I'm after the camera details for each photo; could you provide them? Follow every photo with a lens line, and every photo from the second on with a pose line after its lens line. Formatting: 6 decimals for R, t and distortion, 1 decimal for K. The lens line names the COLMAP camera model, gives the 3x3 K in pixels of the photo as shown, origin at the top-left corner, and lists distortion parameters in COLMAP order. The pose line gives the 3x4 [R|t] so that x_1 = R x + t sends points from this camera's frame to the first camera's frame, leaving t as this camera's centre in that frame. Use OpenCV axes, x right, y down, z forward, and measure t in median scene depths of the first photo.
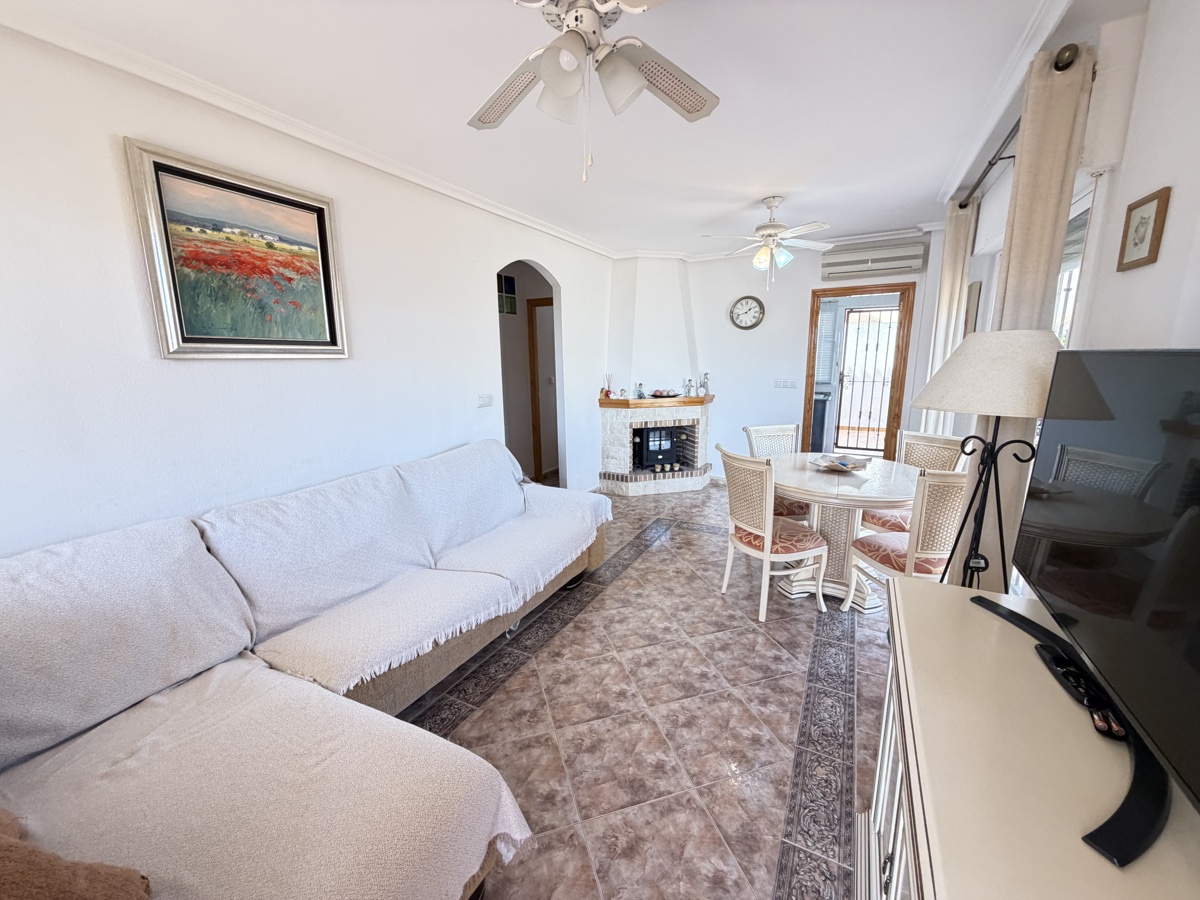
lens RADIAL K [[477.5, 0, 600.1], [0, 477.5, 446.7], [0, 0, 1]] dist [-0.000949, 0.000400]
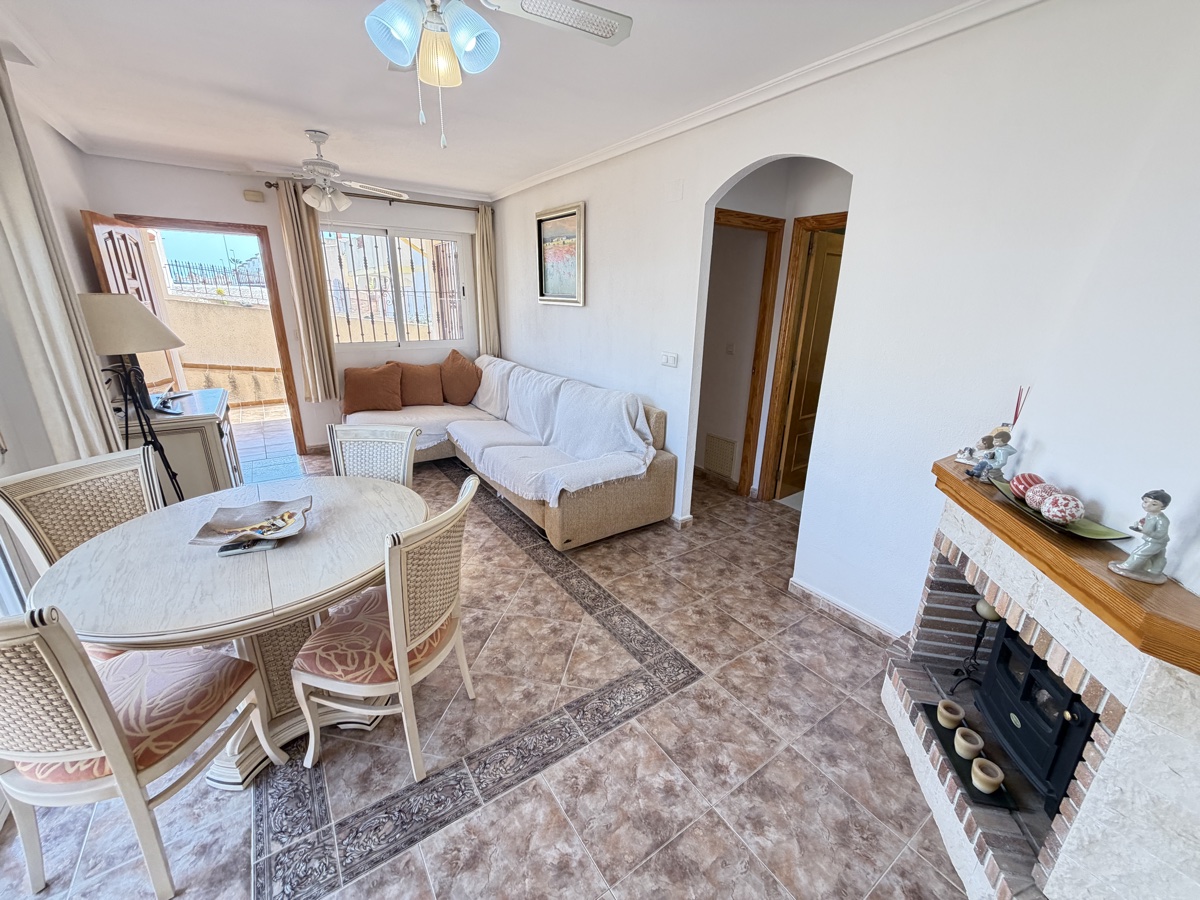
lens RADIAL K [[477.5, 0, 597.9], [0, 477.5, 452.1], [0, 0, 1]] dist [-0.000949, 0.000400]
pose [[-0.463755, 0.276372, -0.841754, 1.033008], [-0.181099, 0.900468, 0.395424, -0.441787], [0.867257, 0.335821, -0.367546, 2.052308]]
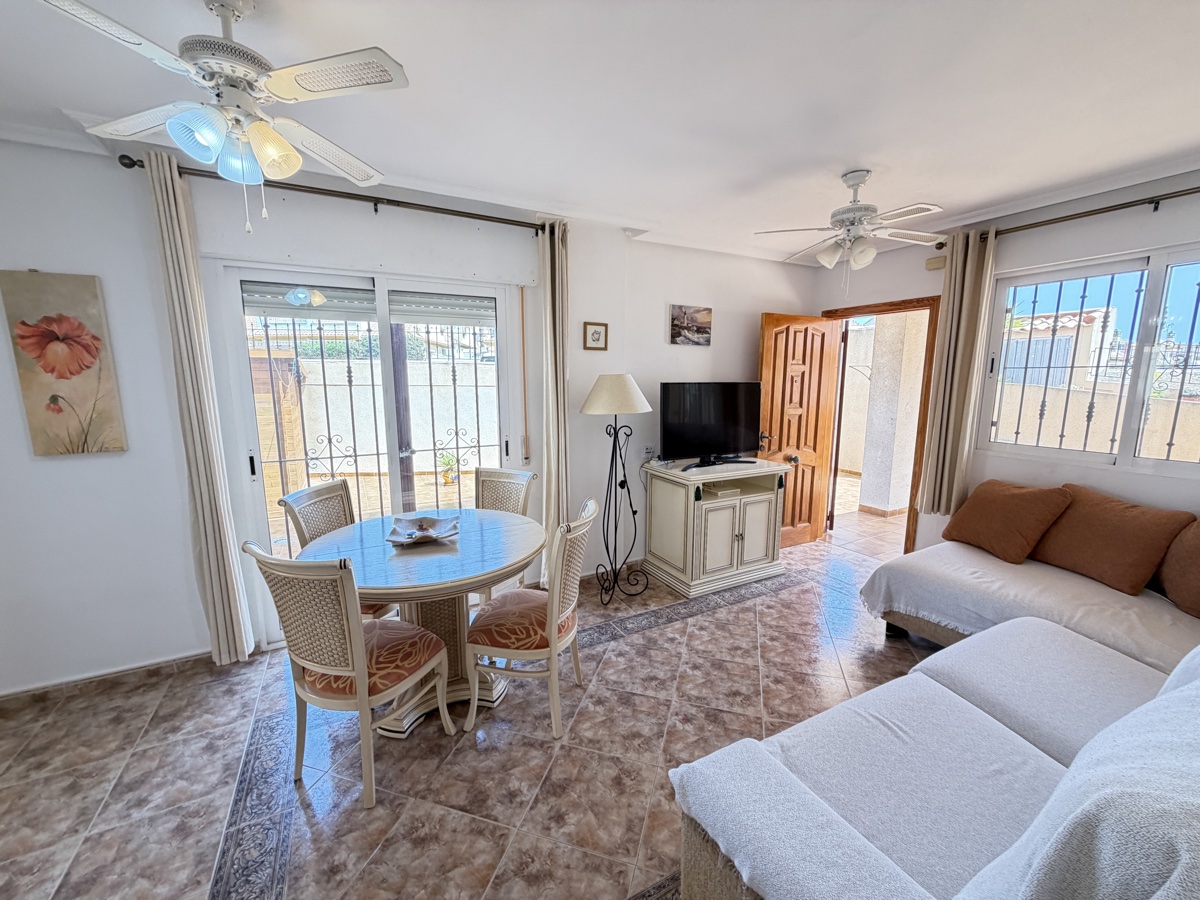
lens RADIAL K [[477.5, 0, 599.8], [0, 477.5, 453.5], [0, 0, 1]] dist [-0.000949, 0.000400]
pose [[-0.830034, -0.075765, 0.552543, -0.184694], [0.115903, 0.945666, 0.303781, -0.375970], [-0.545537, 0.316189, -0.776153, 1.894472]]
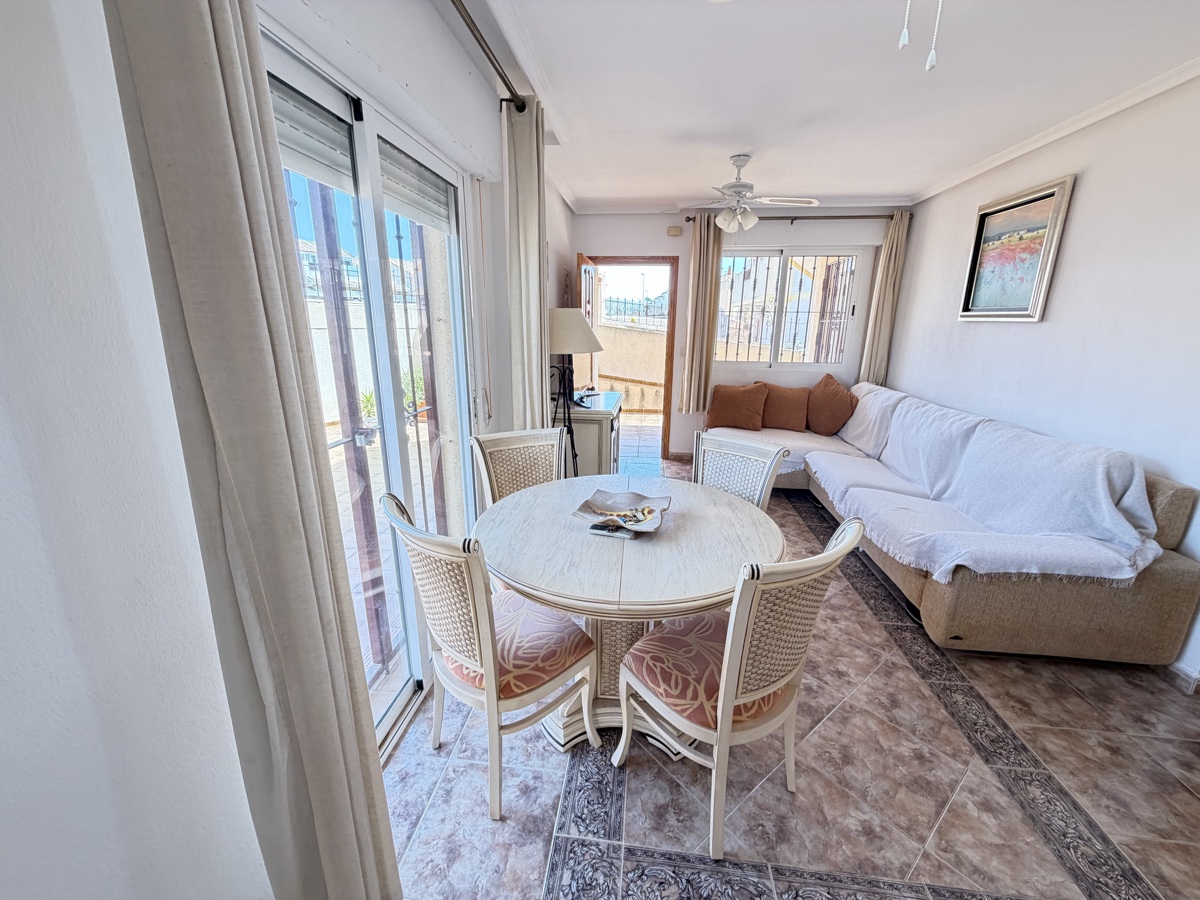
lens RADIAL K [[477.5, 0, 597.4], [0, 477.5, 451.1], [0, 0, 1]] dist [-0.000949, 0.000400]
pose [[-0.930900, 0.097870, -0.351918, 0.988103], [-0.068238, 0.899880, 0.430766, -0.373879], [0.358844, 0.425015, -0.831020, 1.948967]]
